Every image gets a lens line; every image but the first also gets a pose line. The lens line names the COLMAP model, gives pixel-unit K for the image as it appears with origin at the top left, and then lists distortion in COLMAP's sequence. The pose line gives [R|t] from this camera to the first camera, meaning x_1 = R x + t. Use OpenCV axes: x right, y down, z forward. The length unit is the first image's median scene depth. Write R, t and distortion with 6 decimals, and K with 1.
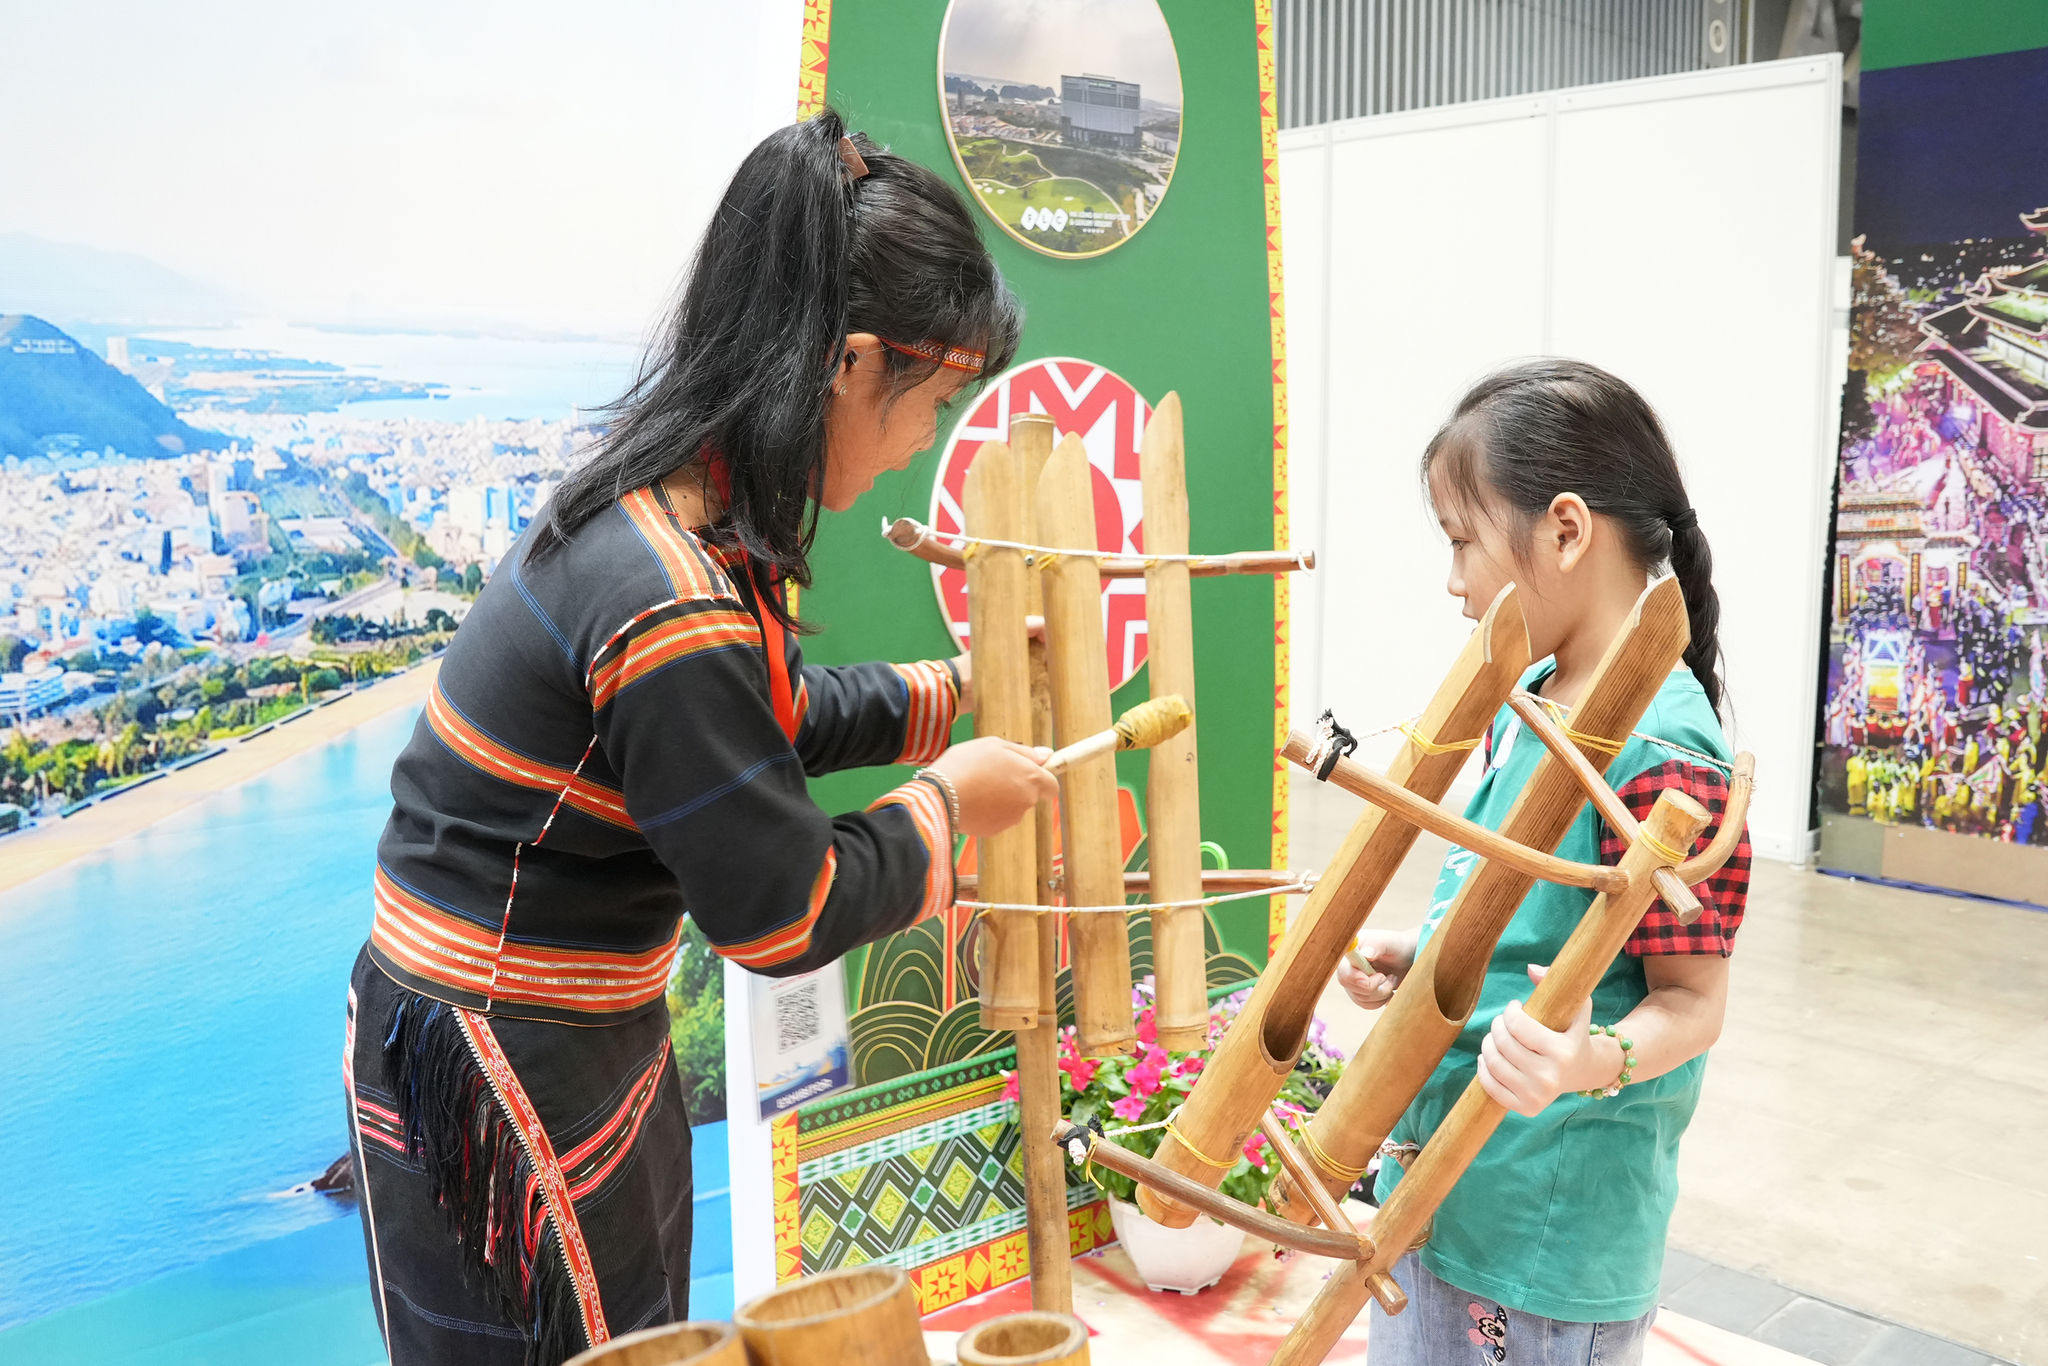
lens RADIAL K [[1780.6, 0, 1025.2], [0, 1780.6, 677.8], [0, 0, 1]] dist [-0.121091, 0.012237]
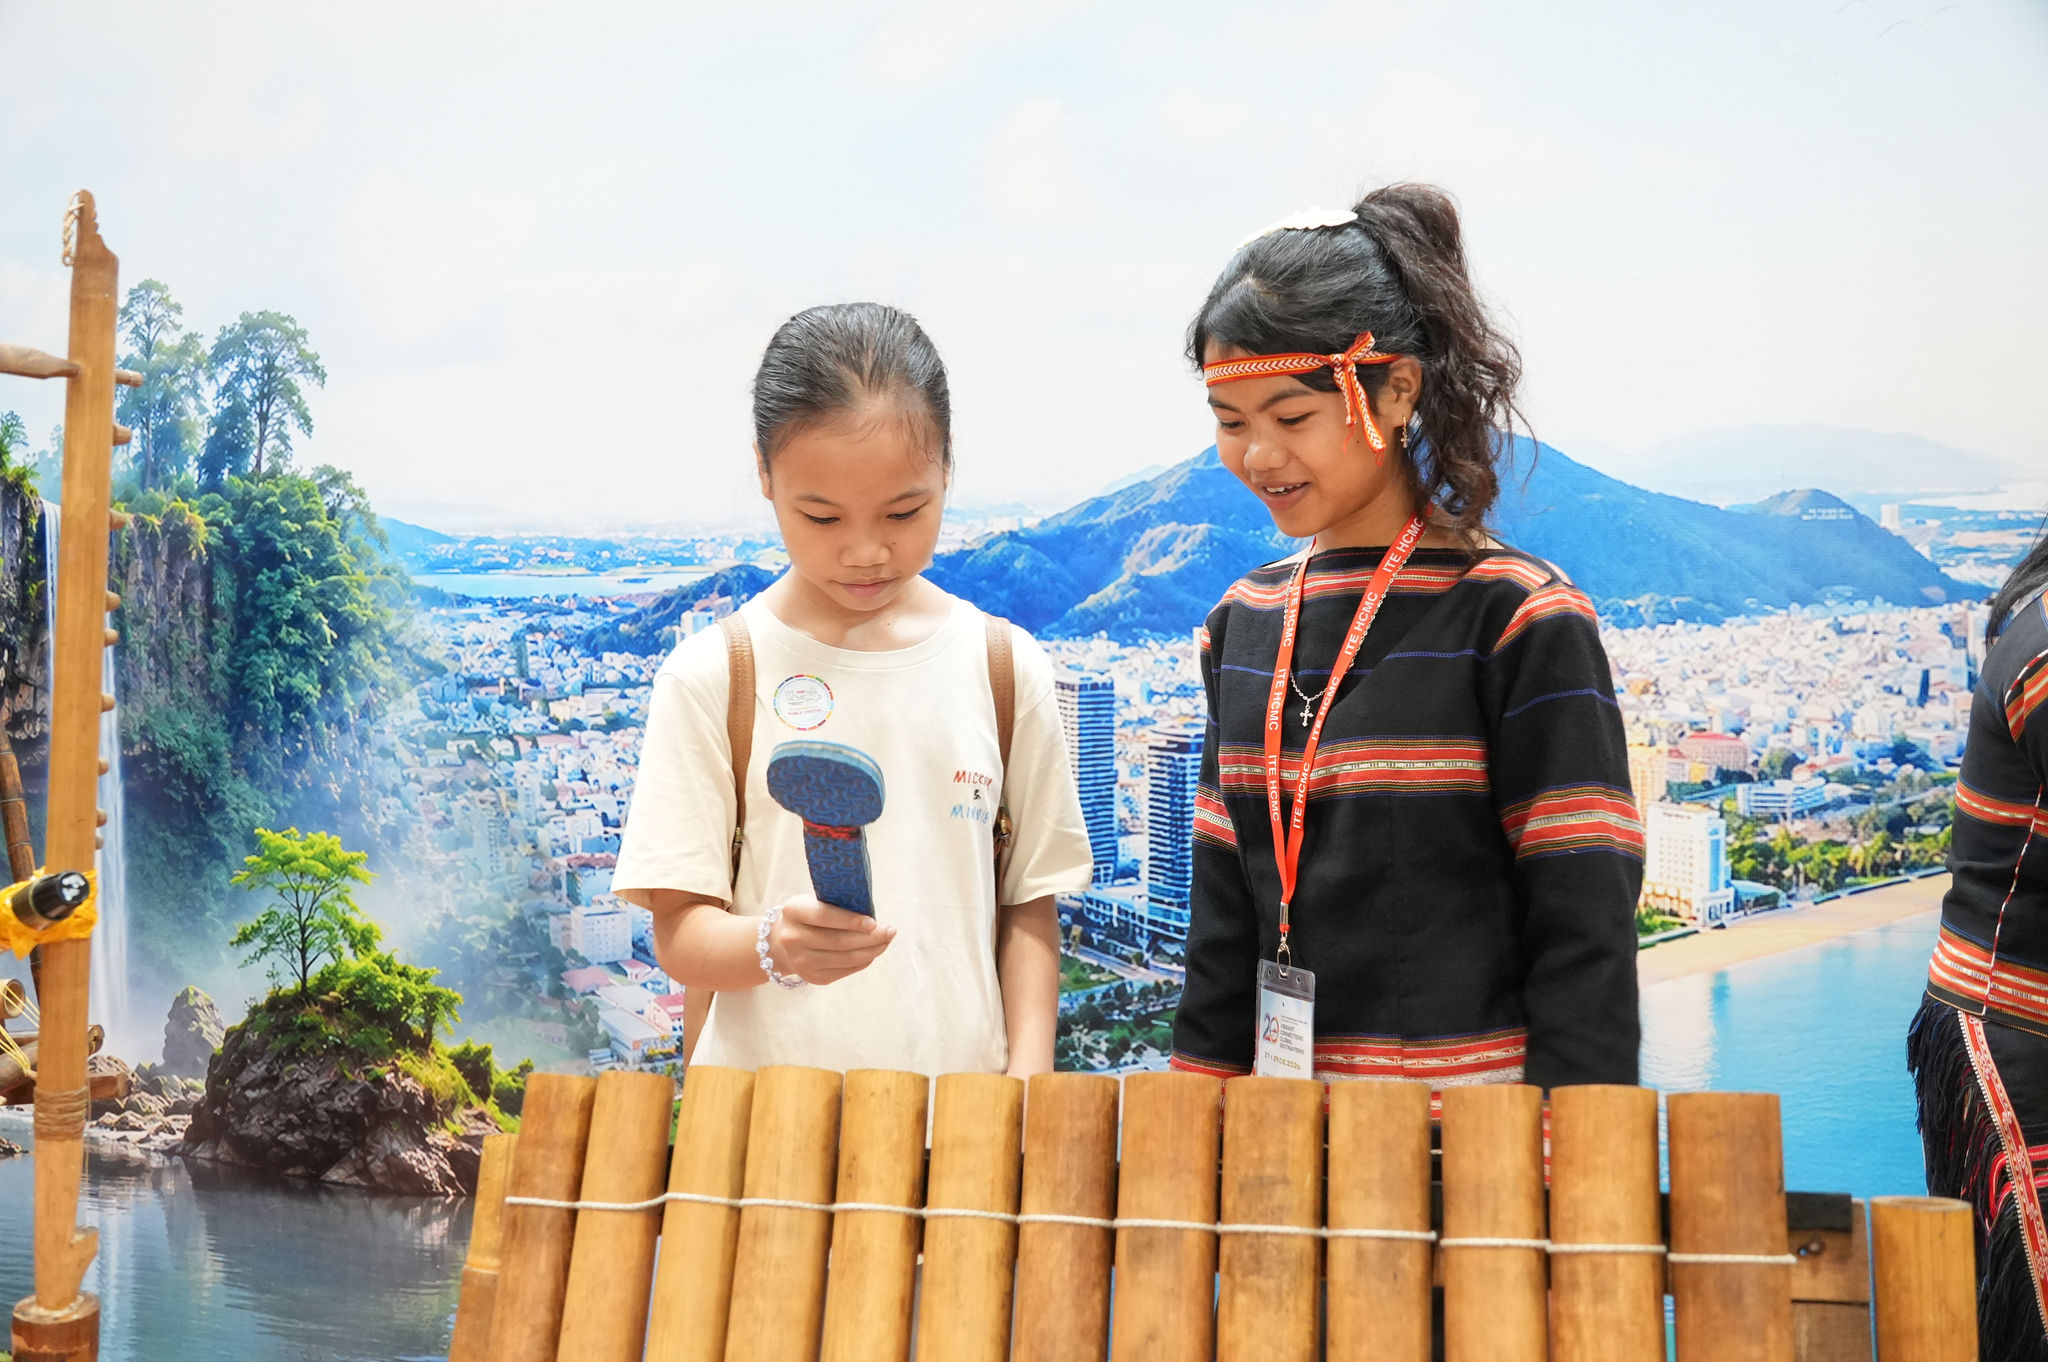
lens RADIAL K [[2116.2, 0, 1024.6], [0, 2116.2, 681.3], [0, 0, 1]] dist [-0.003707, 0.000000]
pose [[0.532005, 0.006251, -0.846718, 0.391018], [-0.109271, 0.992118, -0.061332, 0.077708], [0.839661, 0.125151, 0.528495, -0.259969]]
